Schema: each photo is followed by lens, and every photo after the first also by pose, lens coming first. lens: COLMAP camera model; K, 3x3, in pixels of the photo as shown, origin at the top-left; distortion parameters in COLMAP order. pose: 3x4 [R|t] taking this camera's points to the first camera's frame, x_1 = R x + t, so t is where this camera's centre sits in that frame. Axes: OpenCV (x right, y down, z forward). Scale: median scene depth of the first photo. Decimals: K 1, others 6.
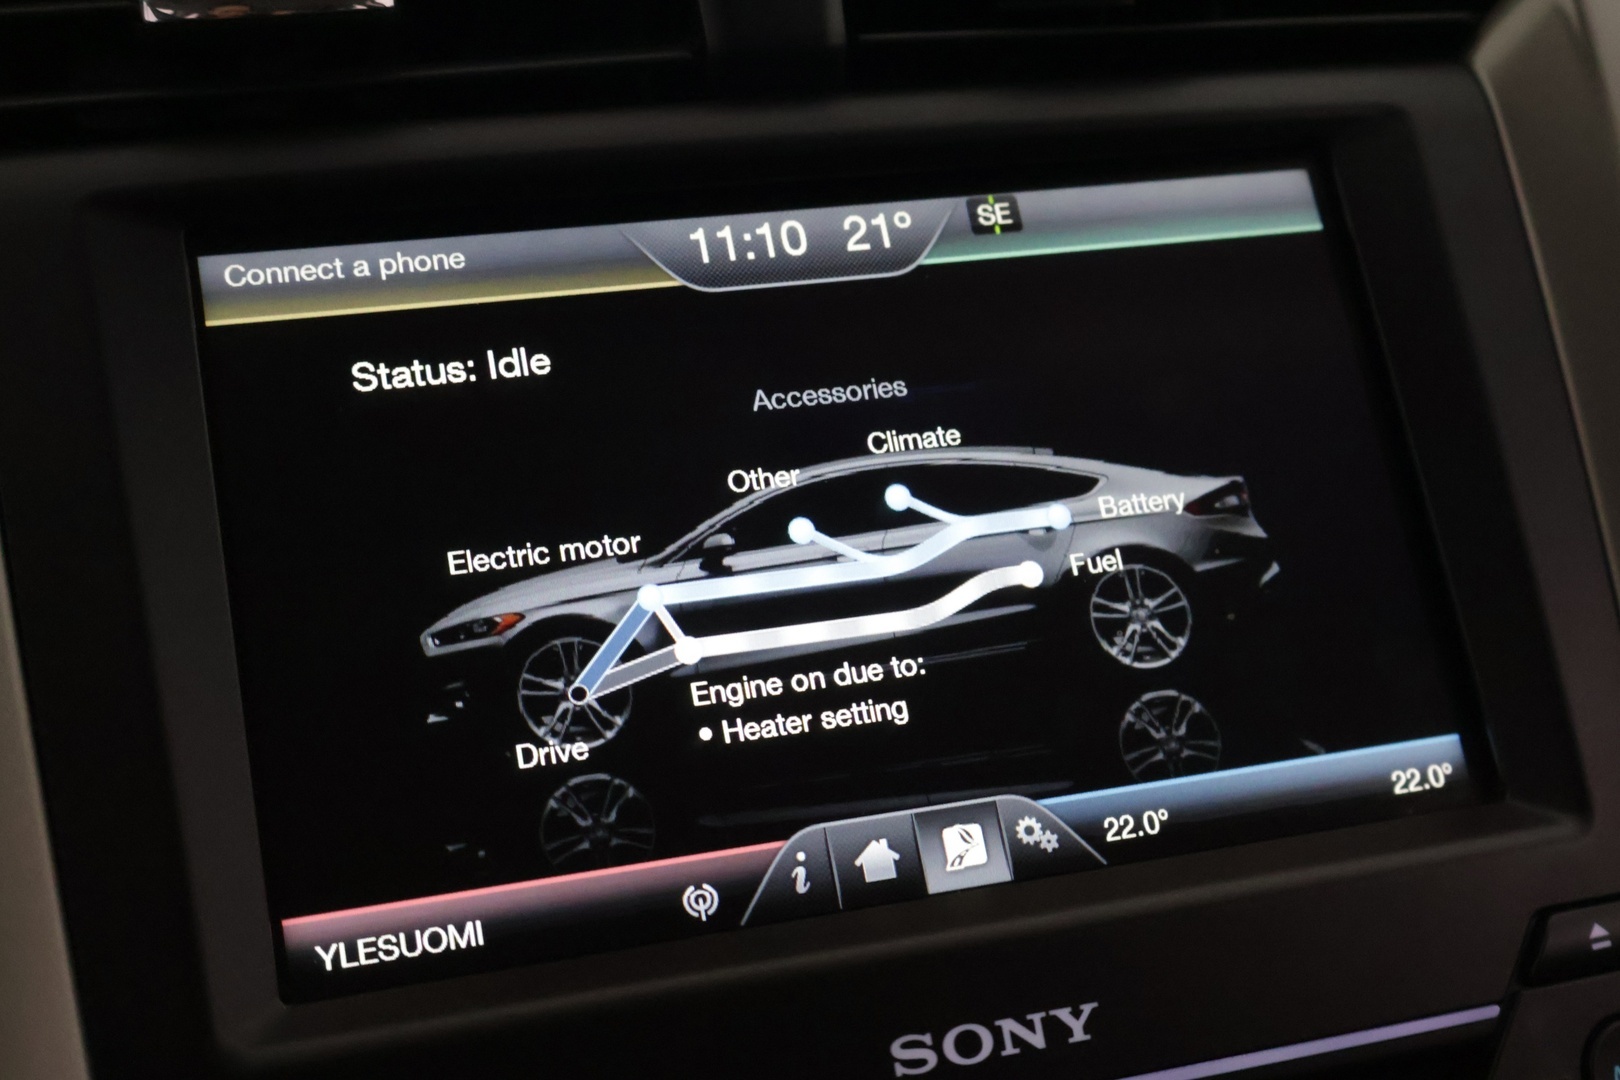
lens RADIAL K [[2243.3, 0, 813.0], [0, 2243.3, 534.0], [0, 0, 1]] dist [0.022093, 0.000000]
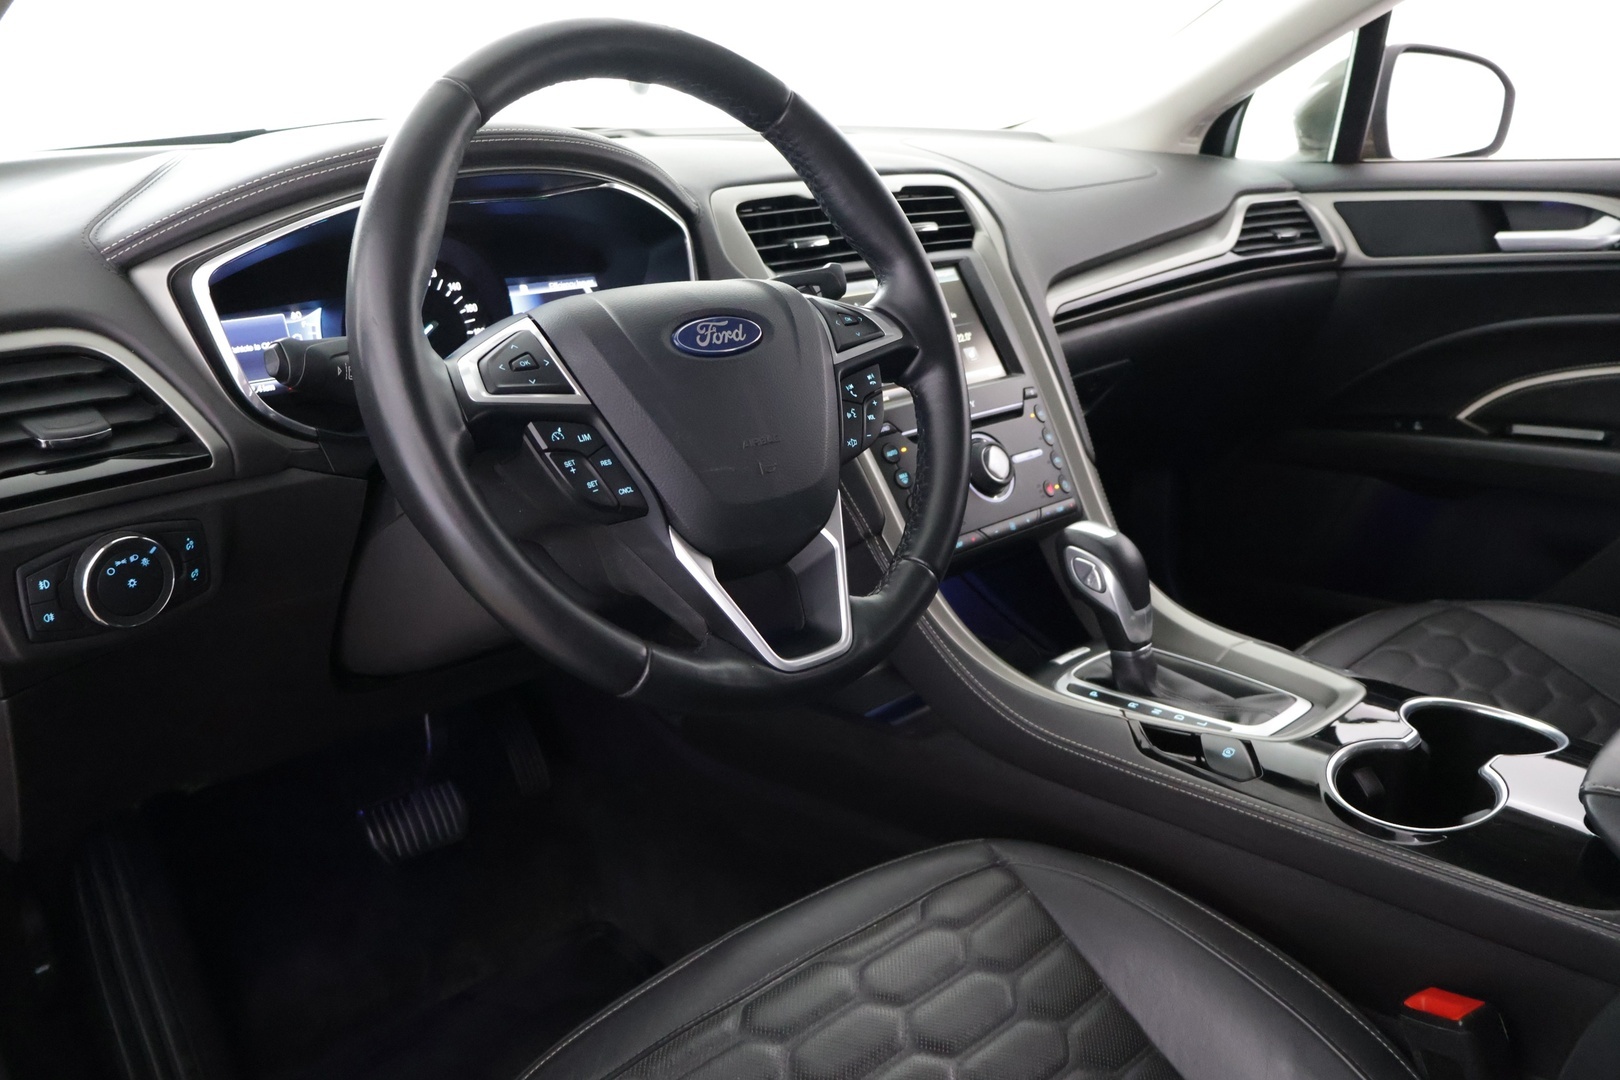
lens RADIAL K [[1365.3, 0, 793.2], [0, 1365.3, 566.0], [0, 0, 1]] dist [-0.003614, 0.011200]
pose [[0.894985, -0.136193, 0.424798, -1.786730], [0.138785, 0.990007, 0.025004, 0.450424], [-0.423958, 0.036577, 0.904943, -1.951759]]
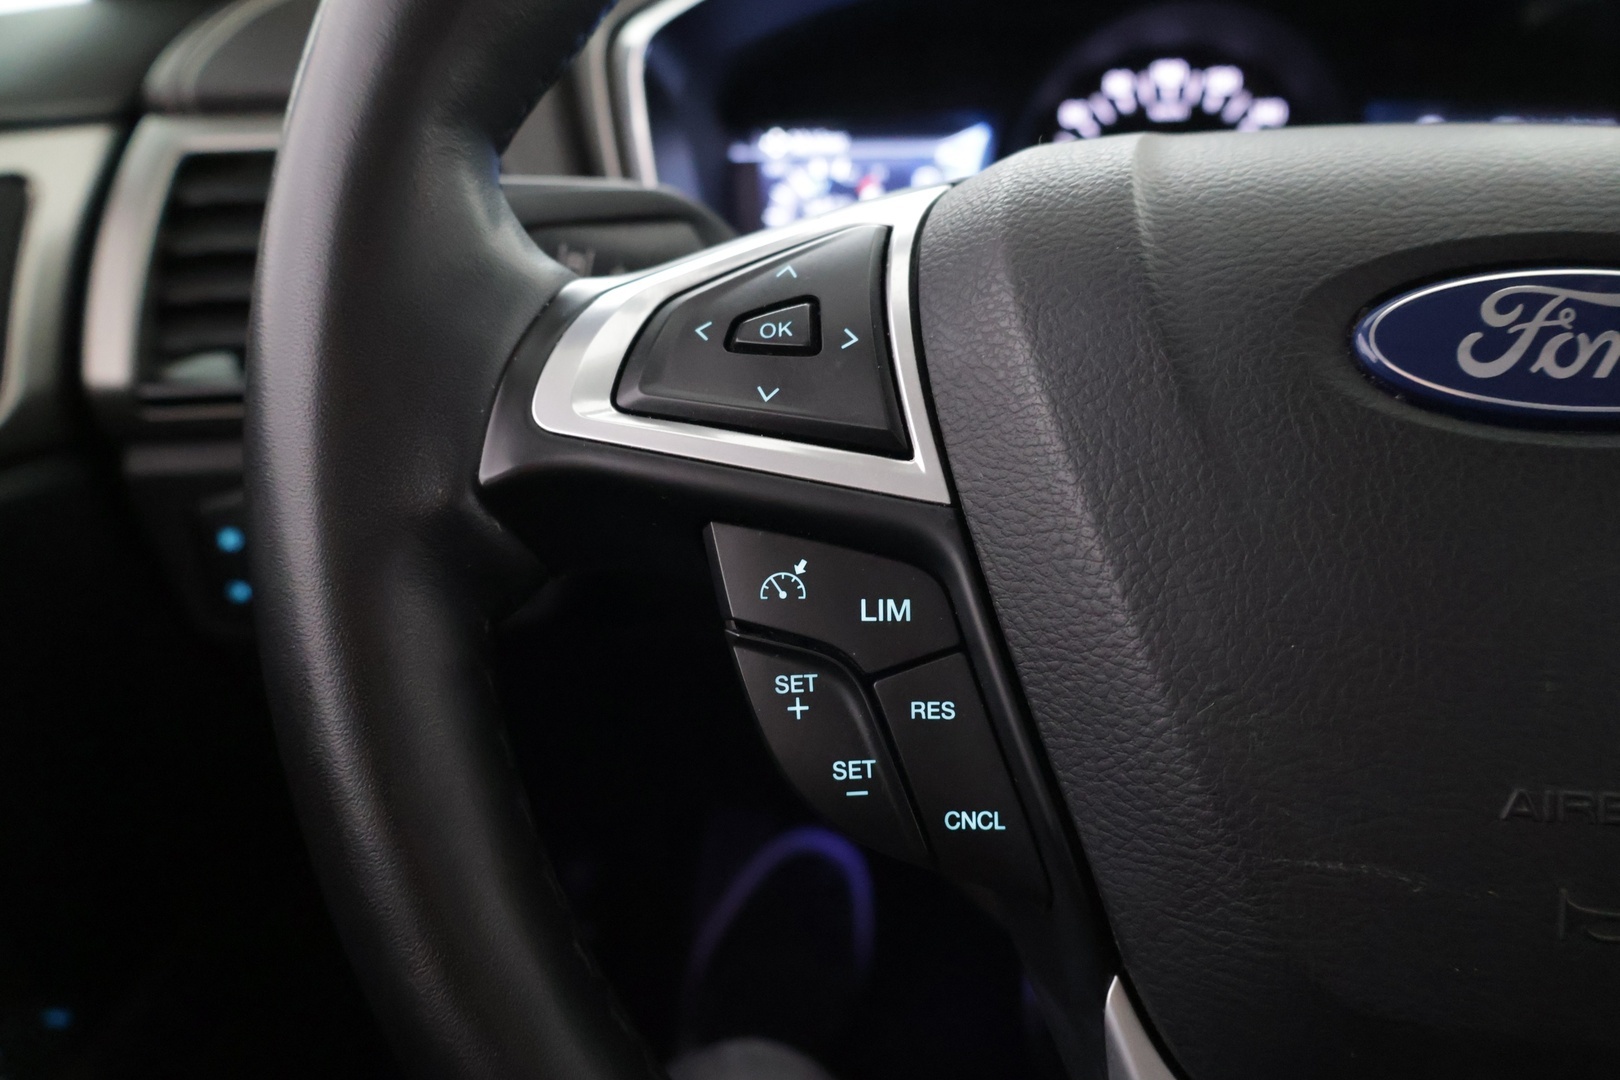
lens RADIAL K [[1365.3, 0, 811.6], [0, 1365.3, 545.1], [0, 0, 1]] dist [-0.003614, 0.011200]
pose [[0.931553, 0.143647, -0.334029, -1.007381], [-0.112800, 0.987500, 0.110088, 0.177180], [0.345667, -0.064874, 0.936112, -0.567606]]
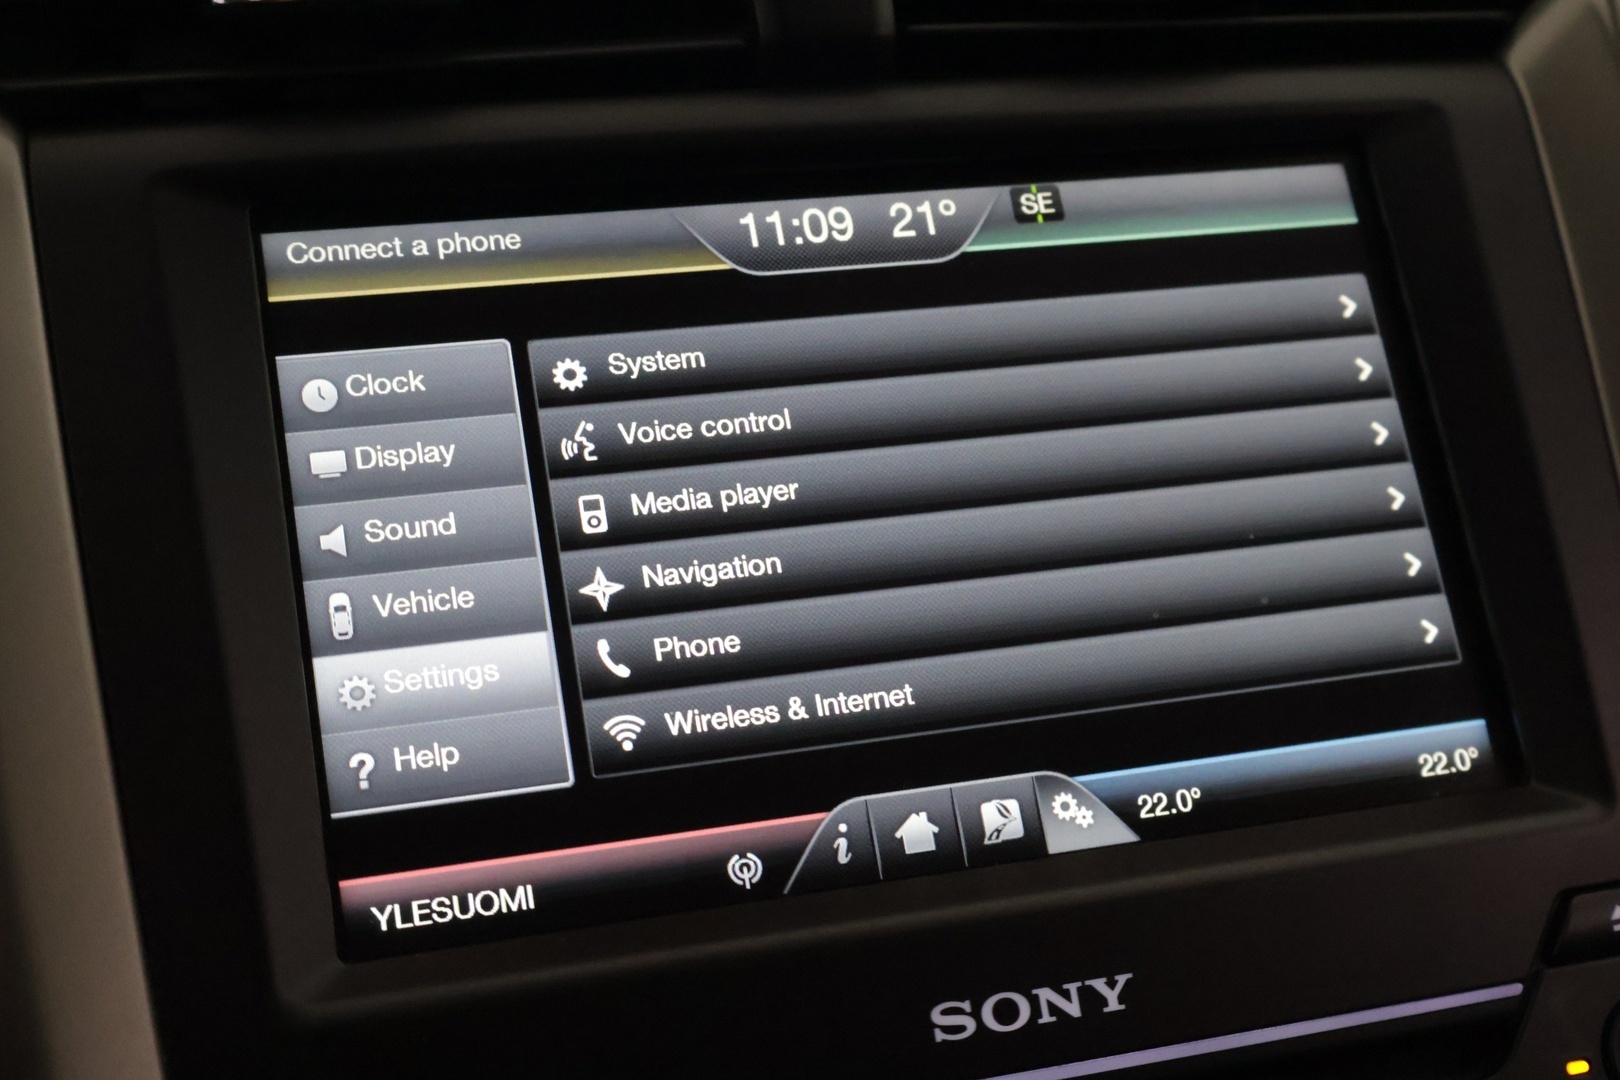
lens RADIAL K [[2243.3, 0, 812.1], [0, 2243.3, 536.4], [0, 0, 1]] dist [0.022093, 0.000000]
pose [[0.999895, 0.014298, -0.002451, -0.018114], [-0.014285, 0.999885, 0.005158, 0.005402], [0.002525, -0.005122, 0.999984, -0.022557]]
